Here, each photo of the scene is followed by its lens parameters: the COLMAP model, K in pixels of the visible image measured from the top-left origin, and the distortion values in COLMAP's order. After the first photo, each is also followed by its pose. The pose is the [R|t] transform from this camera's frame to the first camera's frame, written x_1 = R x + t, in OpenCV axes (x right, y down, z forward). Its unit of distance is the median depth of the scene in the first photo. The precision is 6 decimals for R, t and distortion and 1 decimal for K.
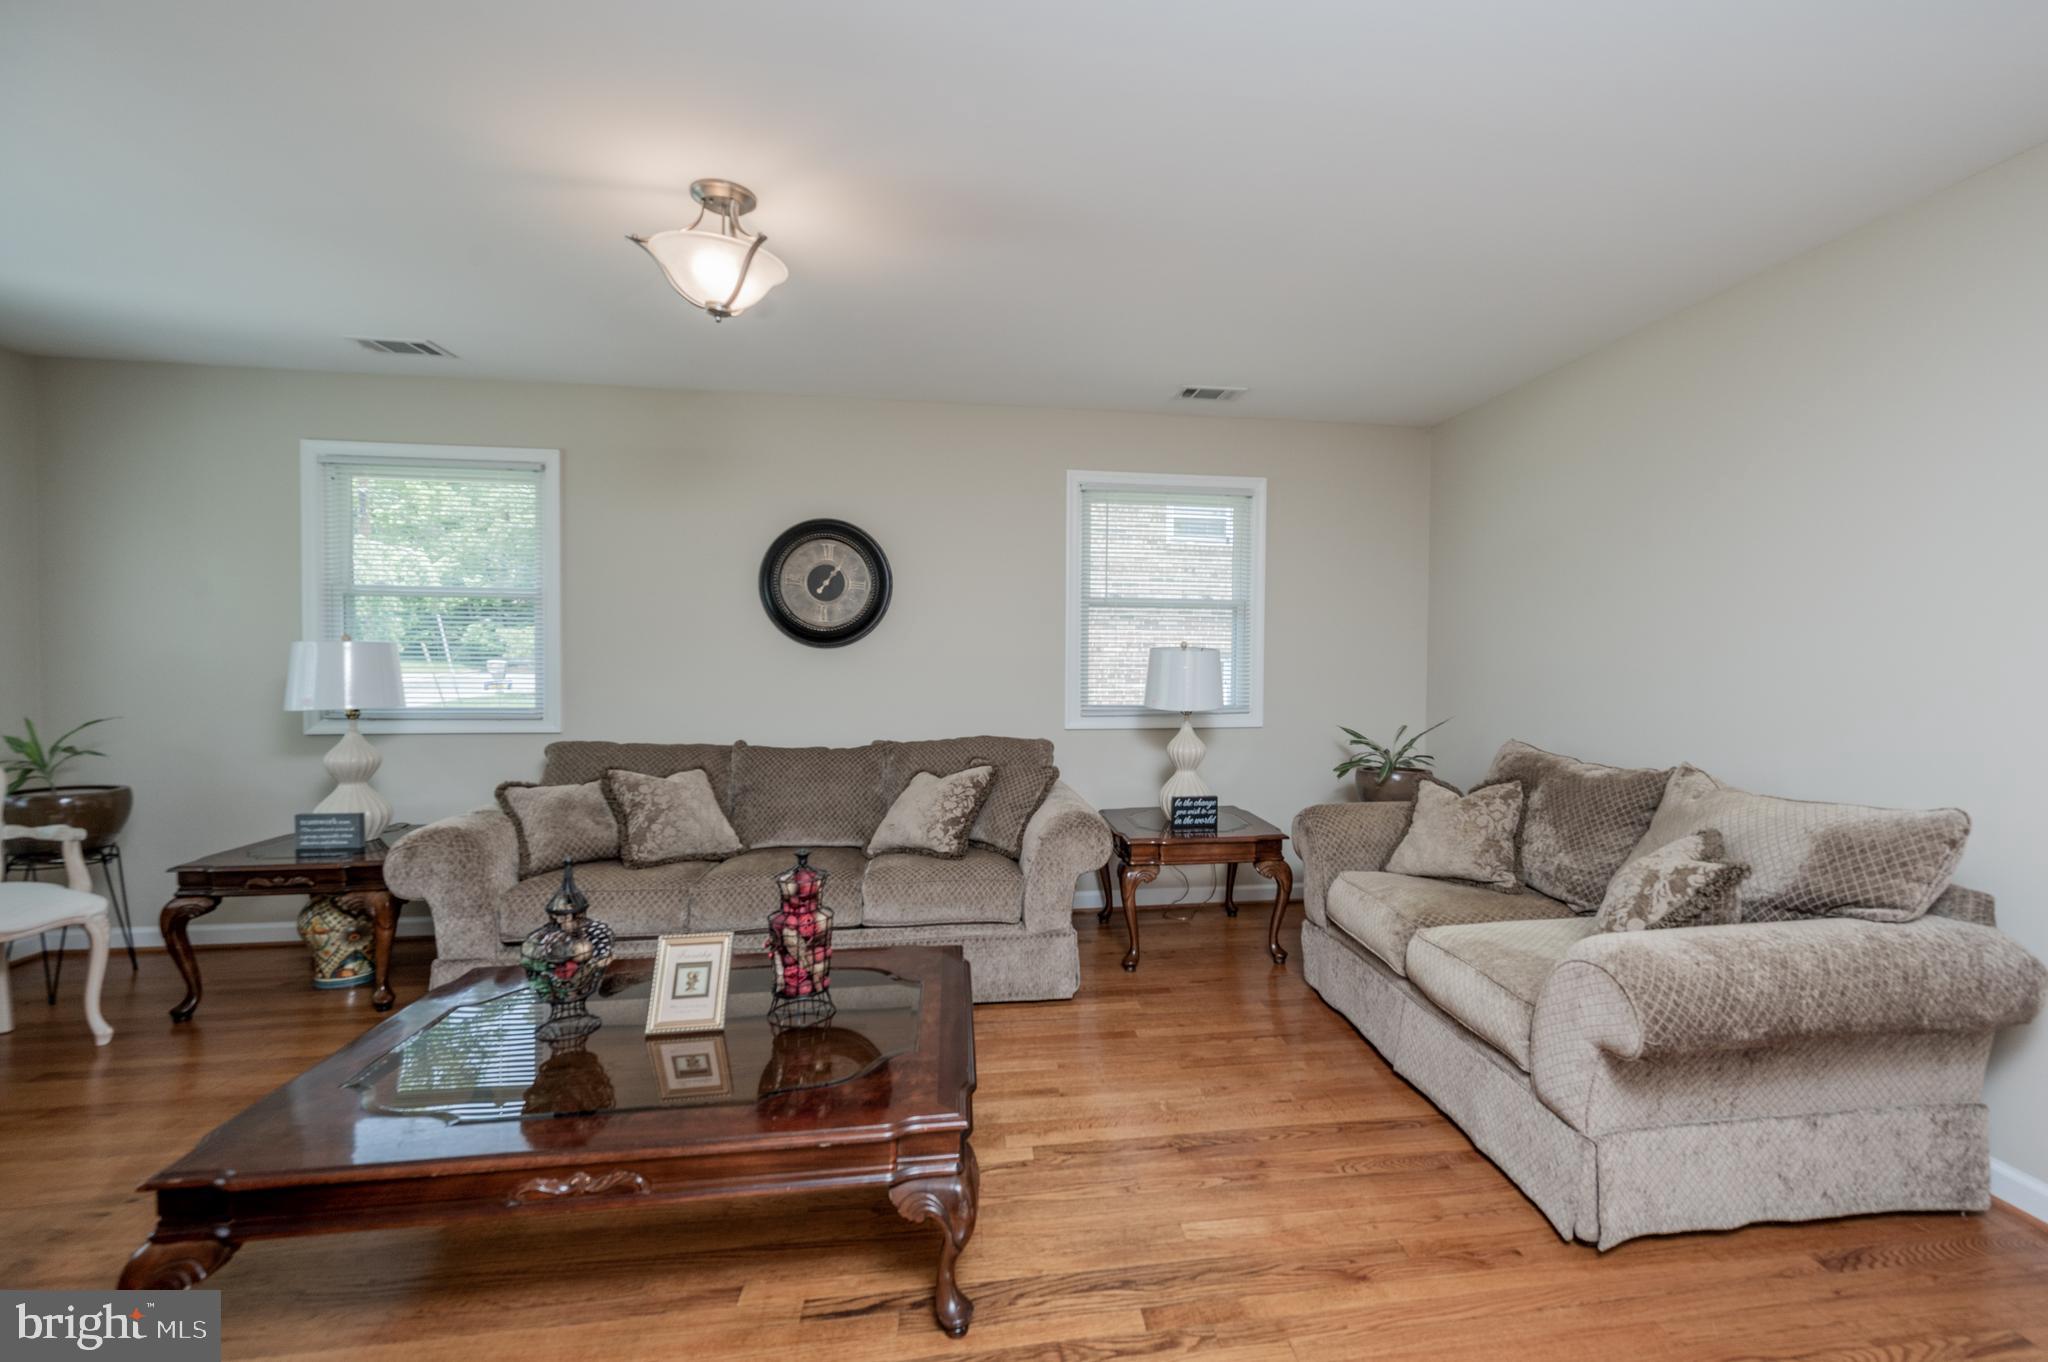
lens RADIAL K [[804.7, 0, 1030.2], [0, 804.7, 677.9], [0, 0, 1]] dist [-0.001442, -0.000068]
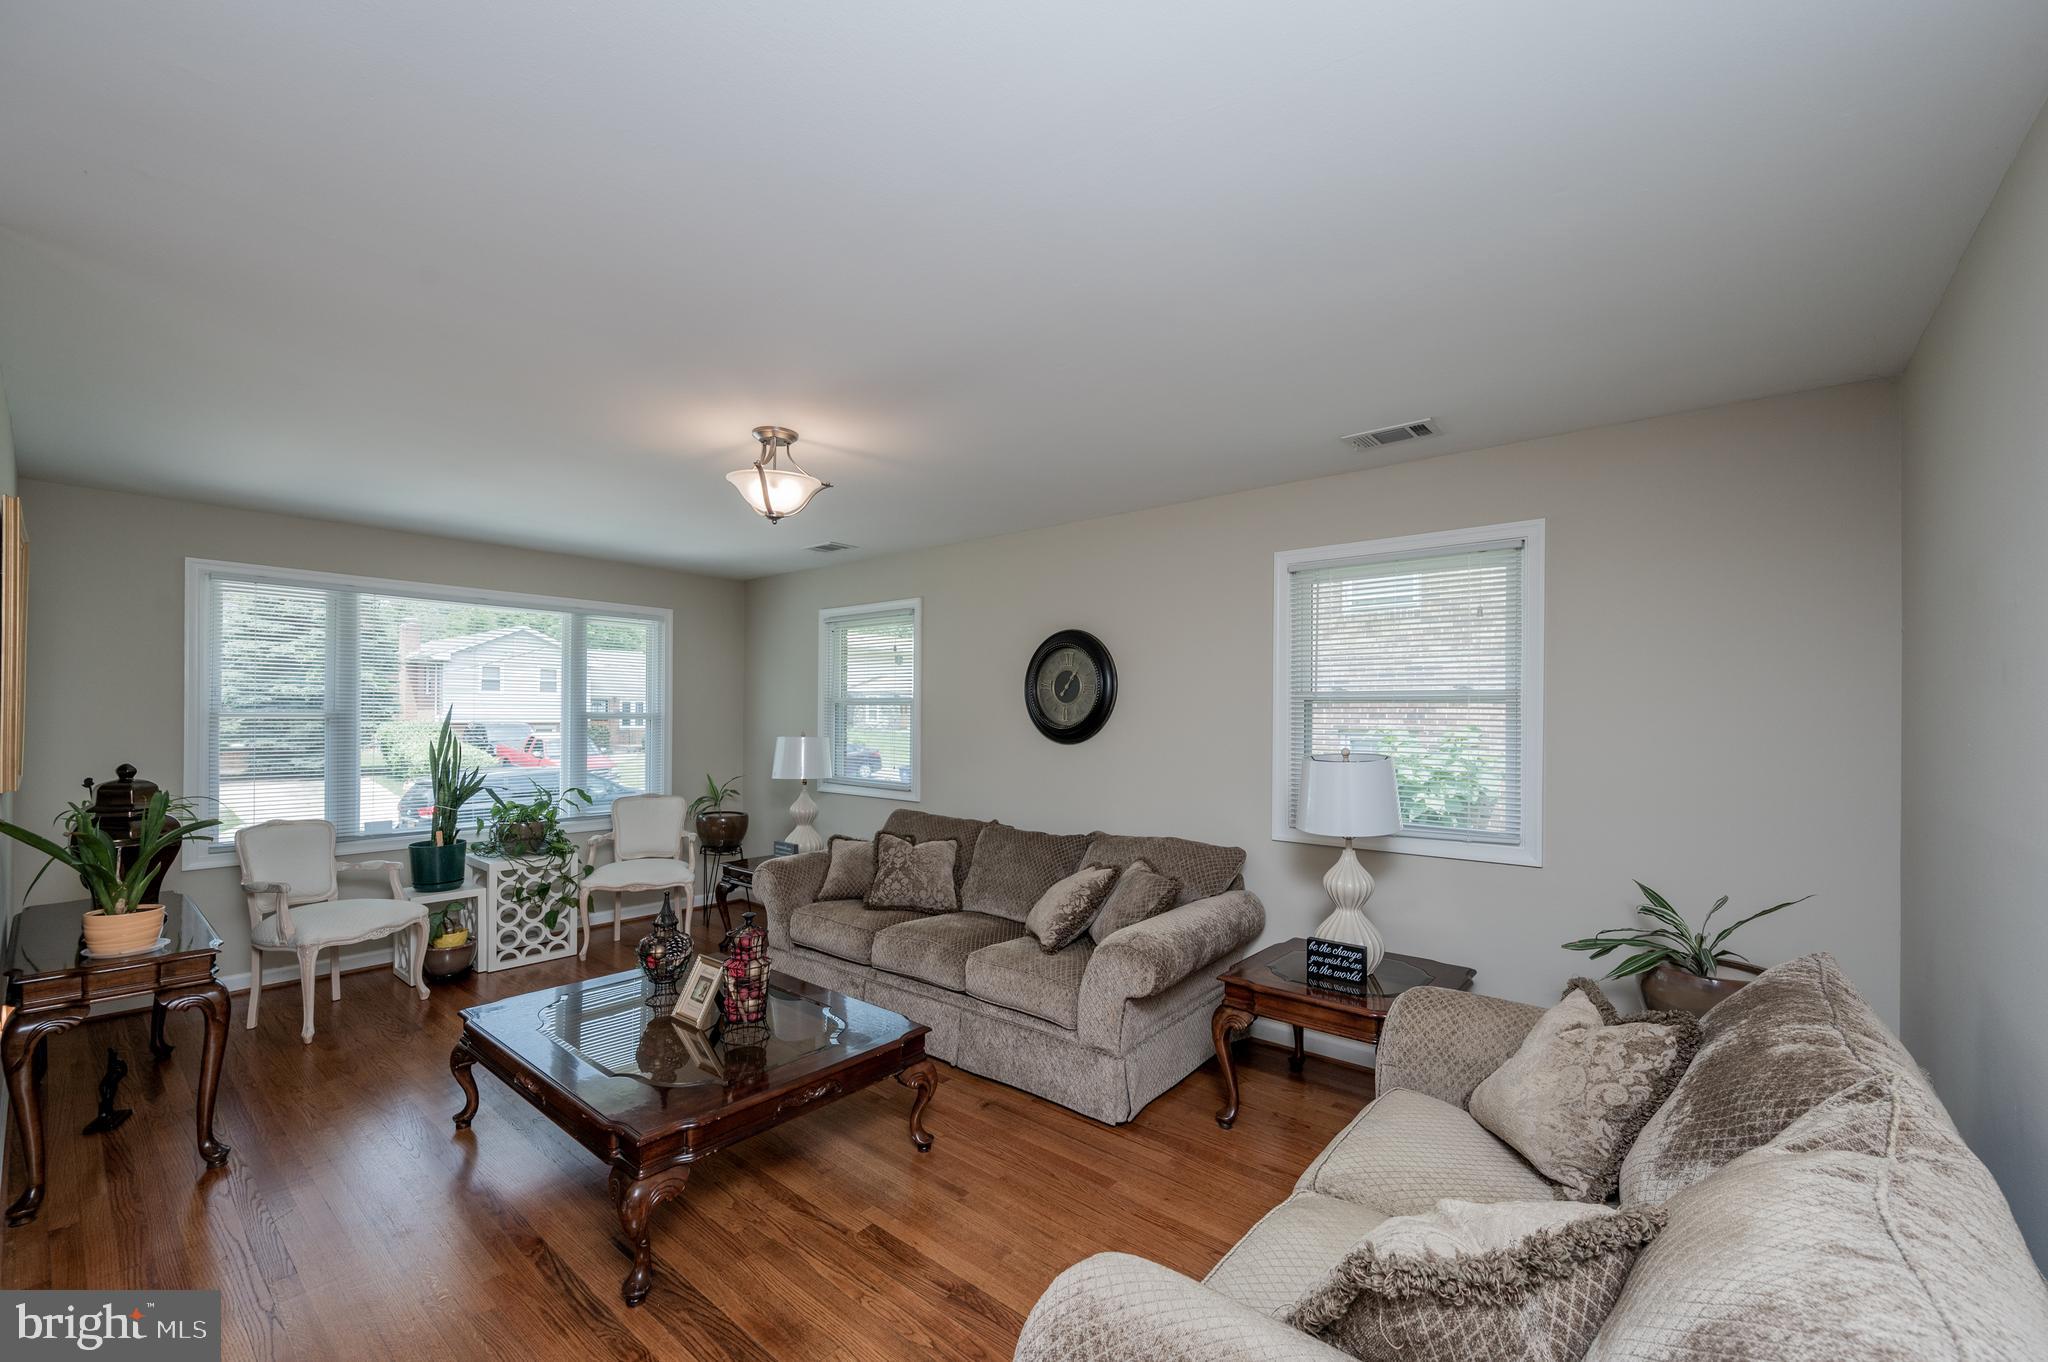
lens RADIAL K [[779.3, 0, 1066.4], [0, 779.3, 719.3], [0, 0, 1]] dist [0.001526, 0.000043]
pose [[0.702038, 0.001572, -0.712137, 0.558949], [-0.022198, 0.999560, -0.019678, -0.053743], [0.711793, 0.029623, 0.701764, 0.247977]]
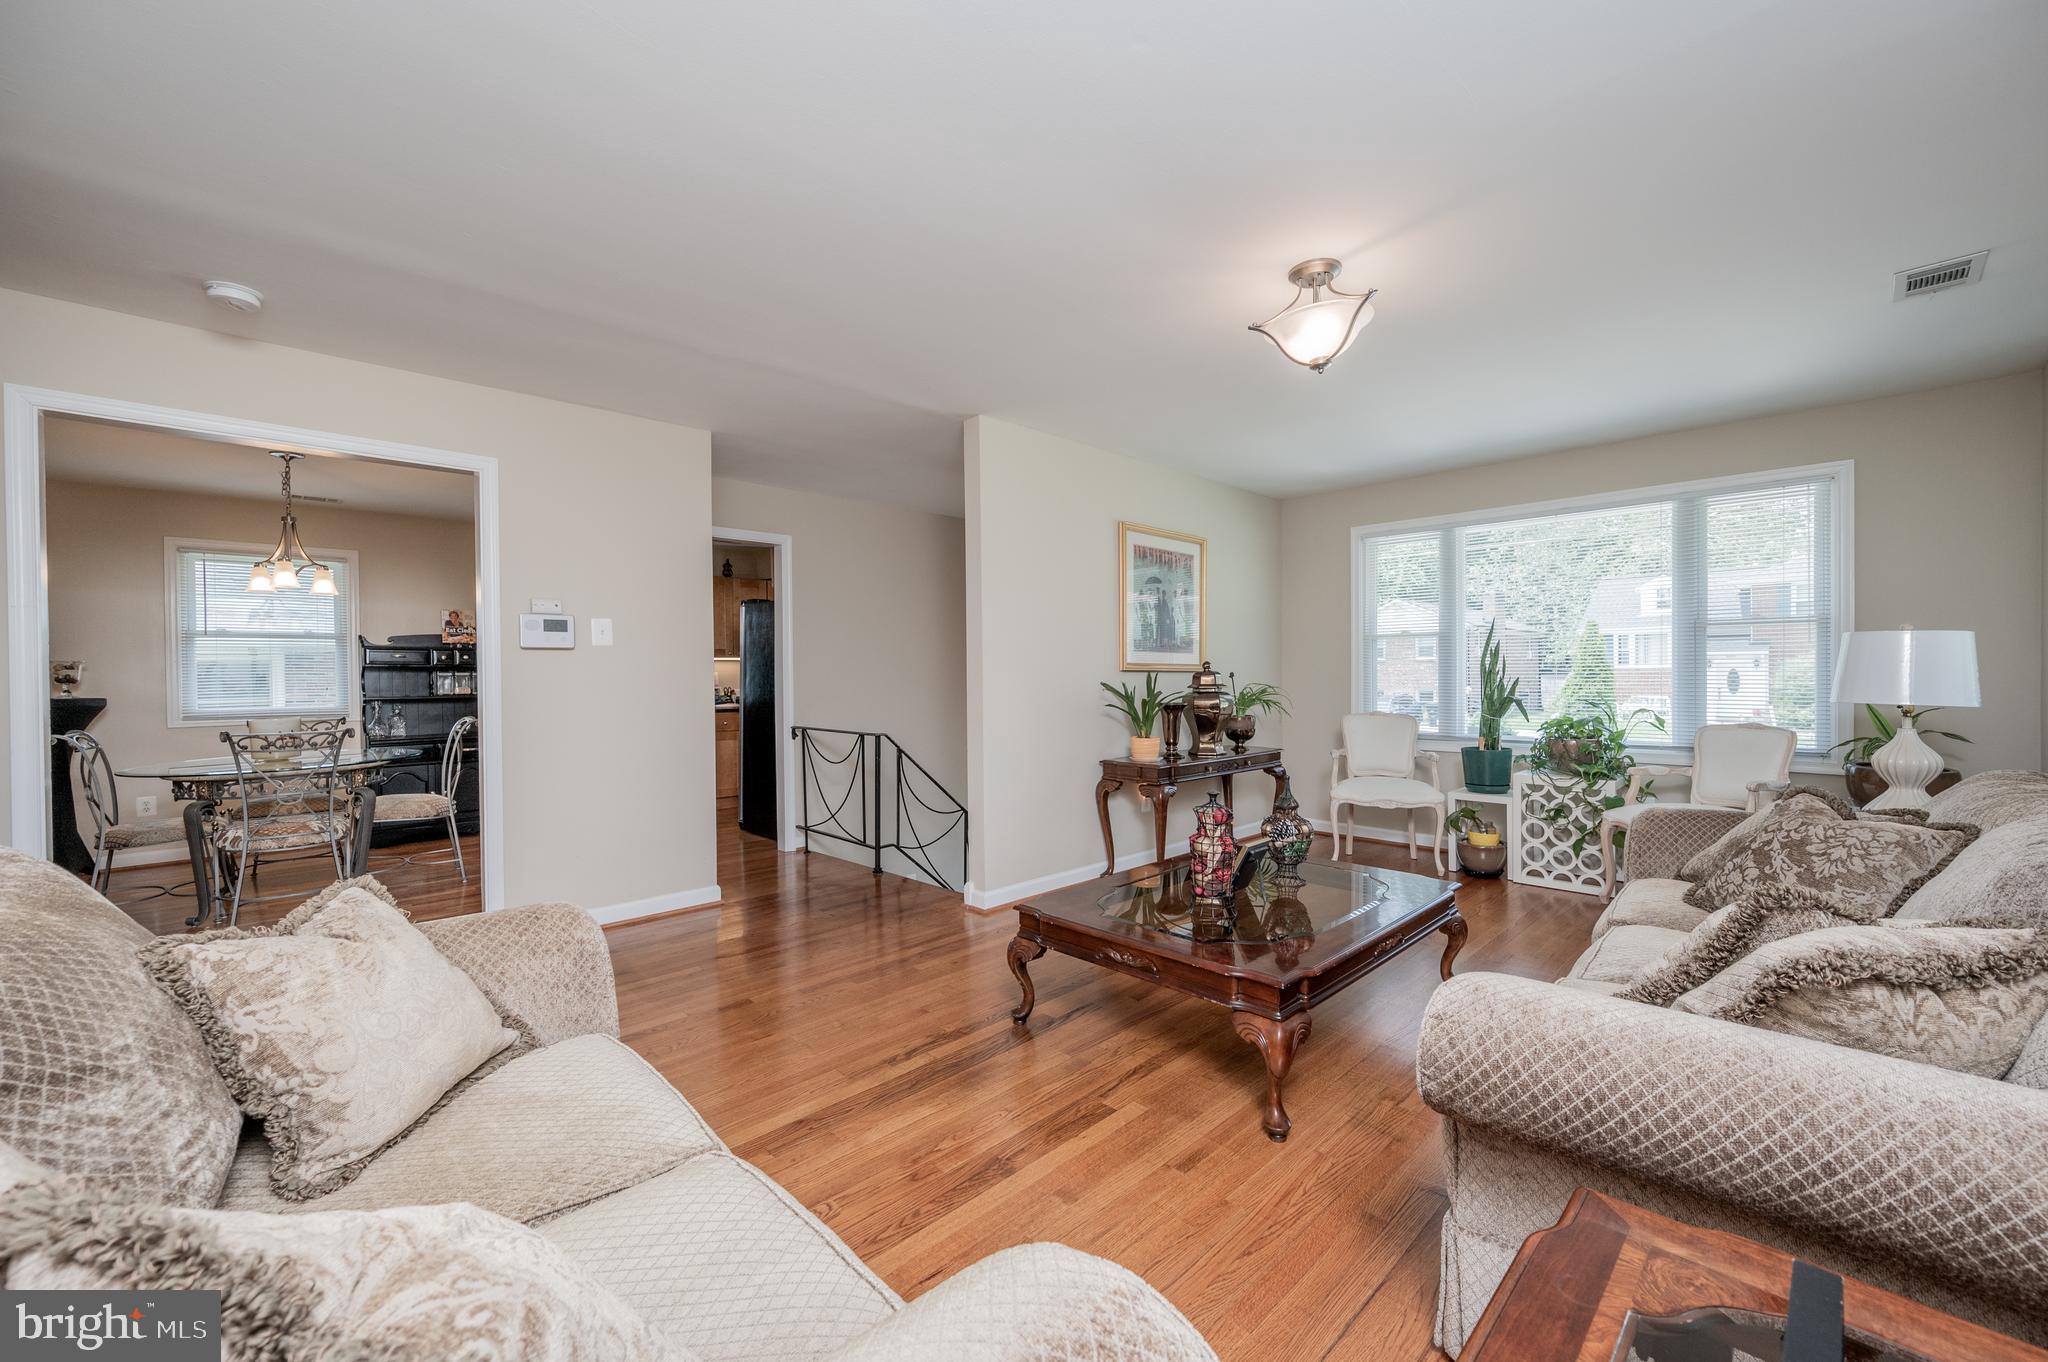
lens RADIAL K [[805.1, 0, 1022.4], [0, 805.1, 686.5], [0, 0, 1]] dist [-0.000780, 0.000345]
pose [[-0.781466, 0.014107, -0.623788, 0.441455], [-0.007353, 0.999467, 0.031814, -0.001475], [0.623904, 0.029448, -0.780946, 1.007176]]
